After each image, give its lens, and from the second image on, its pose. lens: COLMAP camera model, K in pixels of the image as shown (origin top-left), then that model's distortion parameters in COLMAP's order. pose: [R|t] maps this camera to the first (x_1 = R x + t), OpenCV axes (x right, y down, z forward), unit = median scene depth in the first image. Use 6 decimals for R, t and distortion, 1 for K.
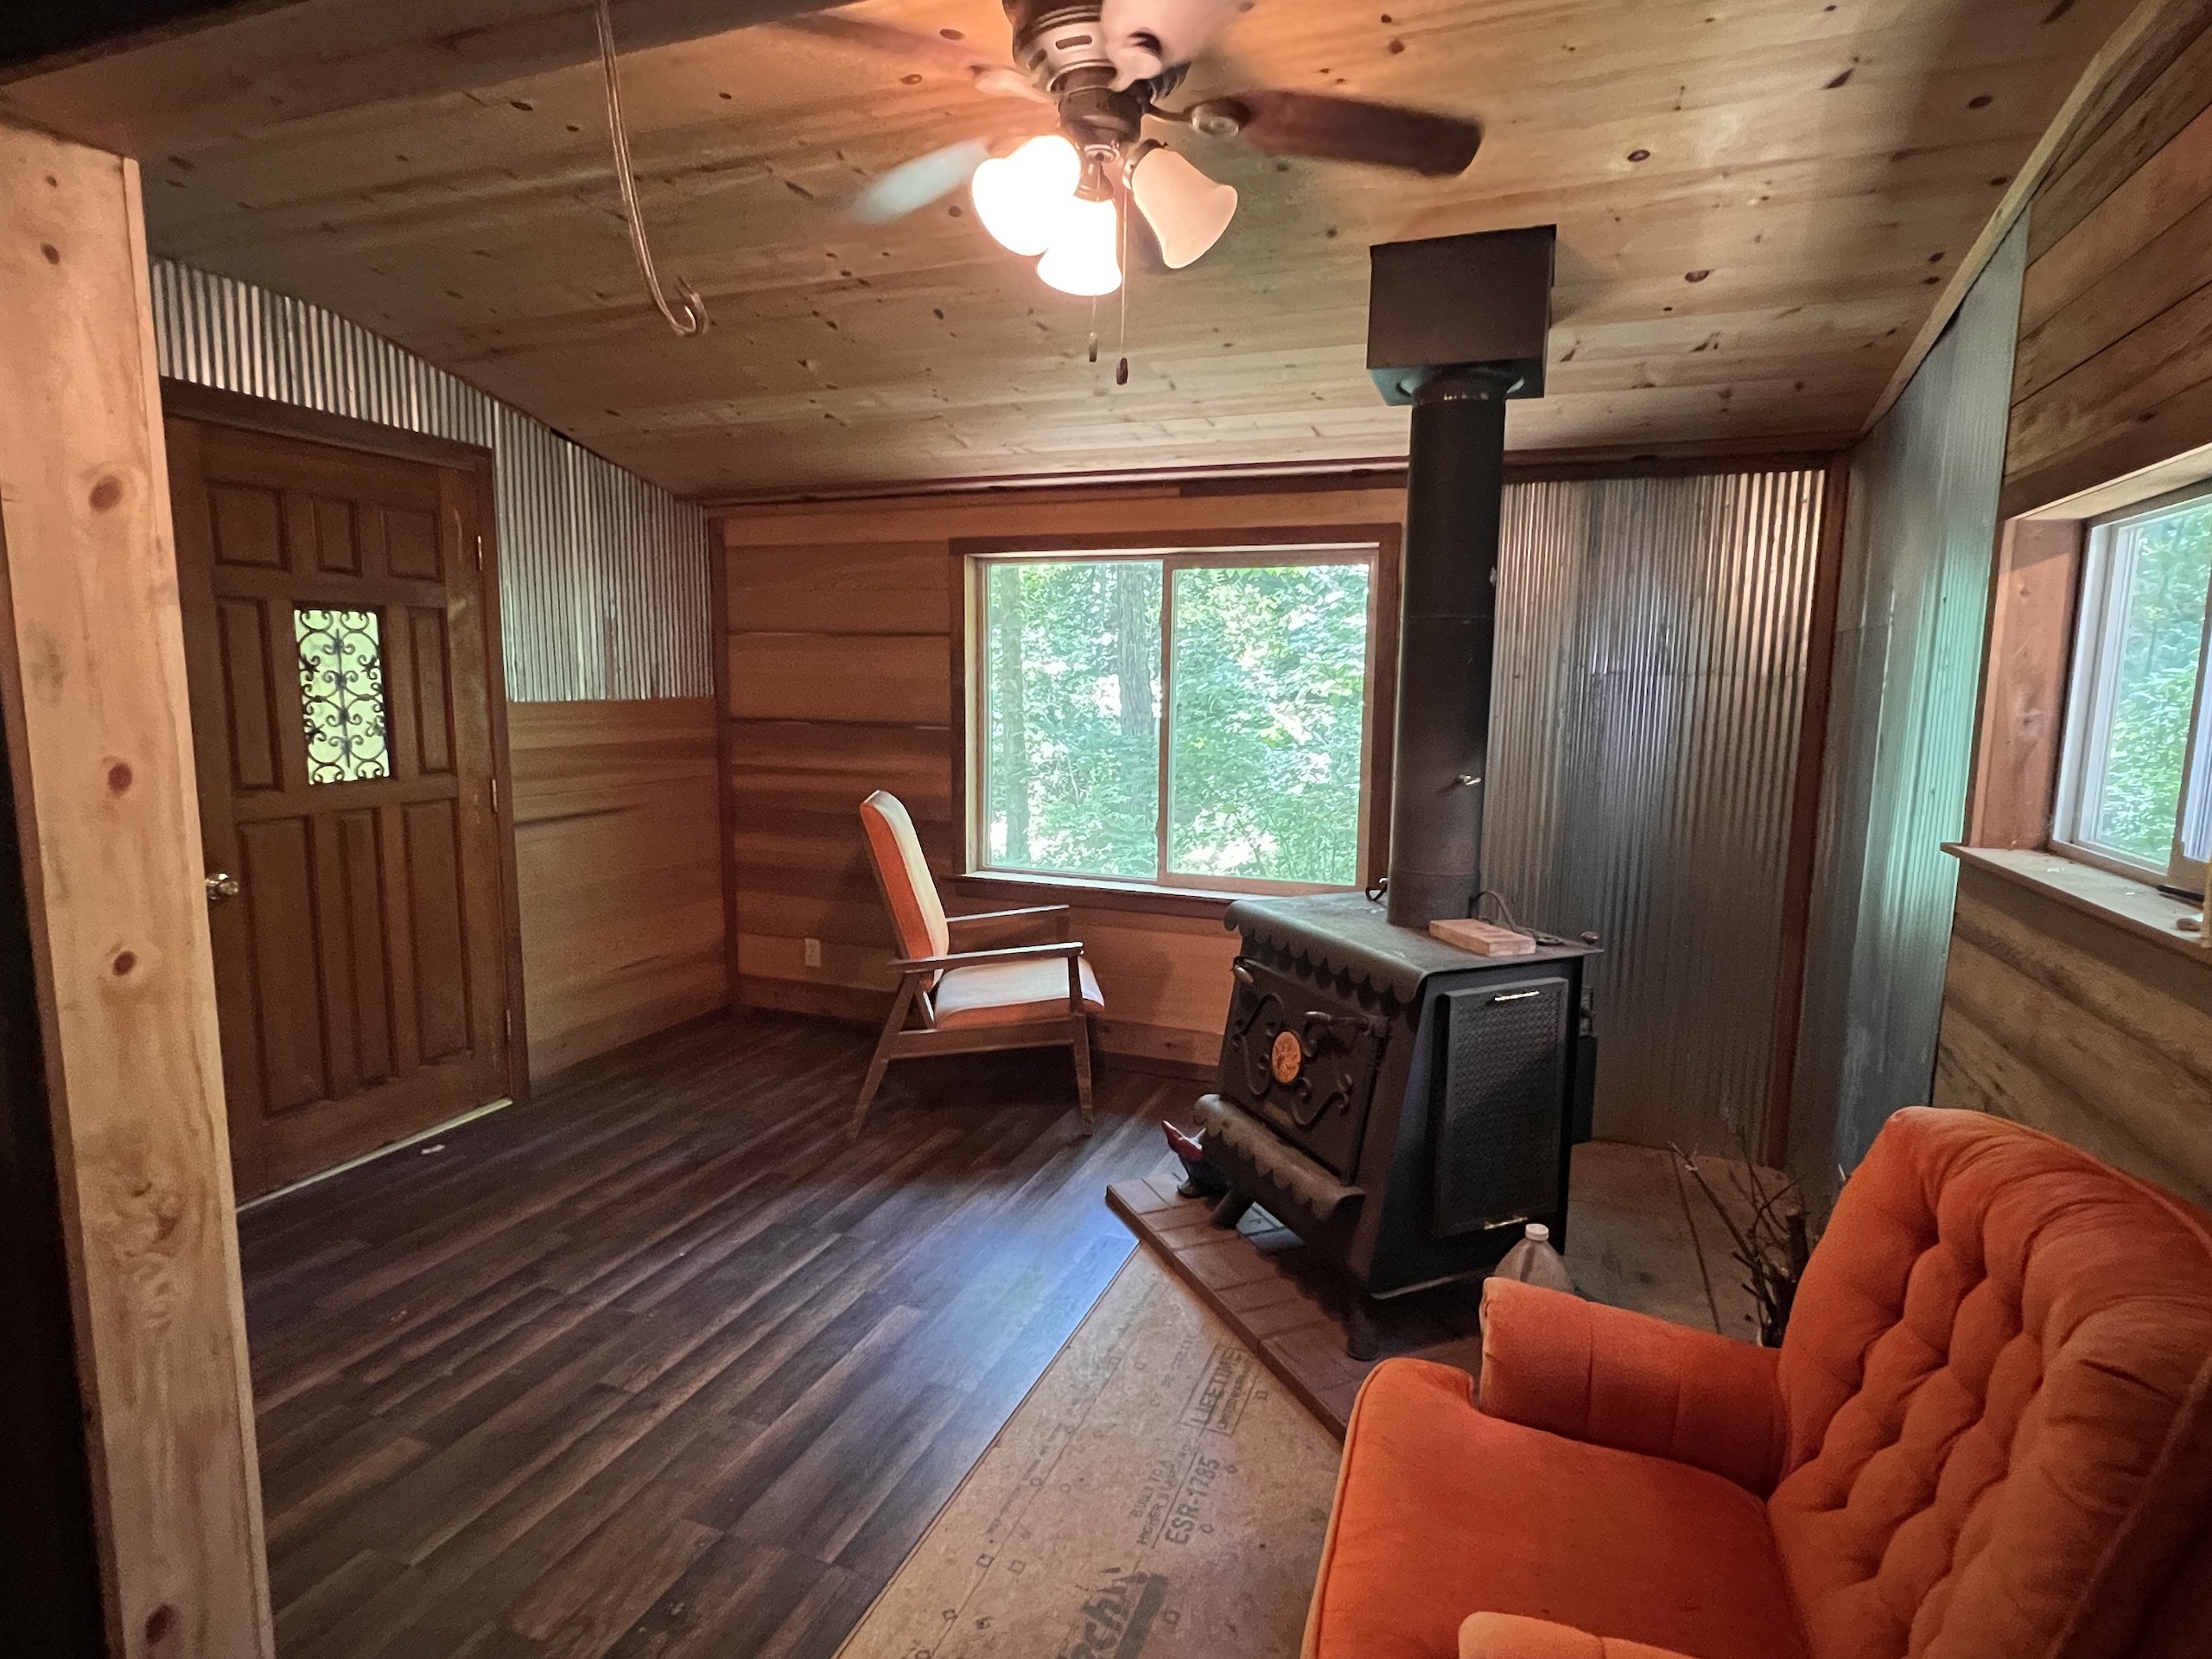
lens RADIAL K [[1170.0, 0, 1106.0], [0, 1170.0, 829.5], [0, 0, 1]] dist [0.000633, 0.001728]
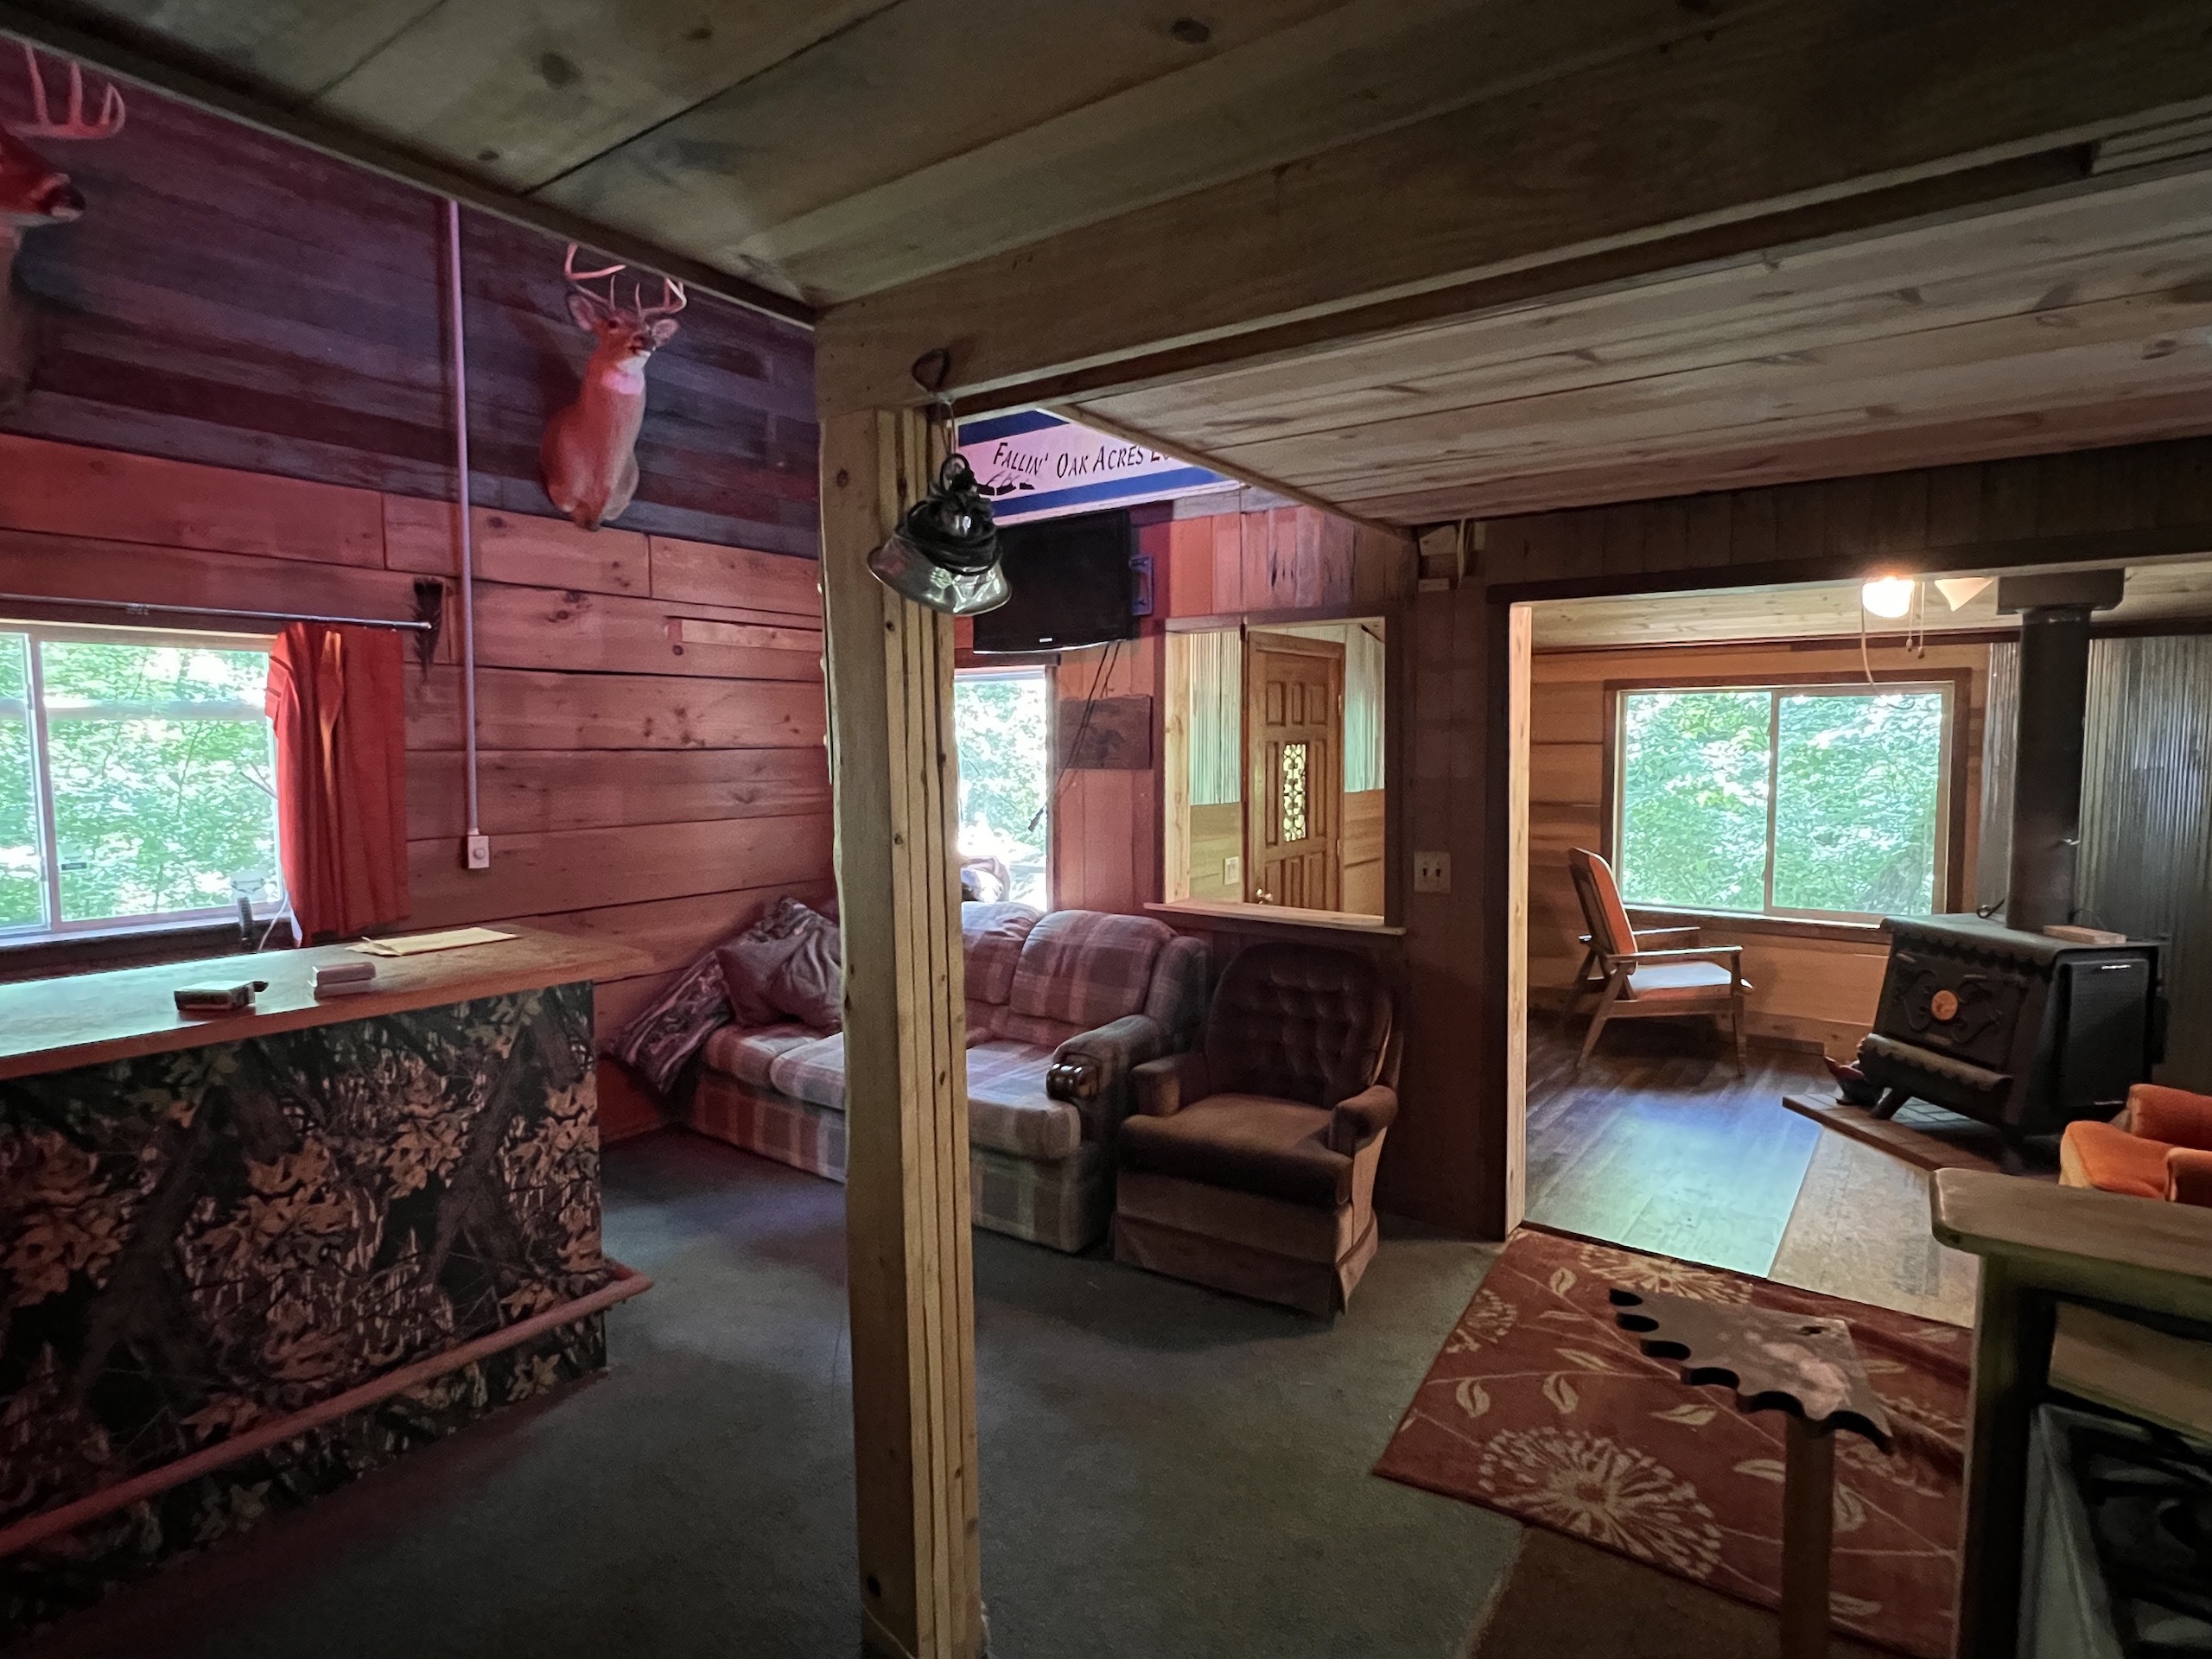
lens RADIAL K [[1170.0, 0, 1106.0], [0, 1170.0, 829.5], [0, 0, 1]] dist [0.000633, 0.001728]
pose [[0.962715, 0.001141, -0.270516, -0.444195], [-0.015513, 0.998578, -0.050998, 0.036775], [0.270073, 0.053293, 0.961364, -0.775232]]
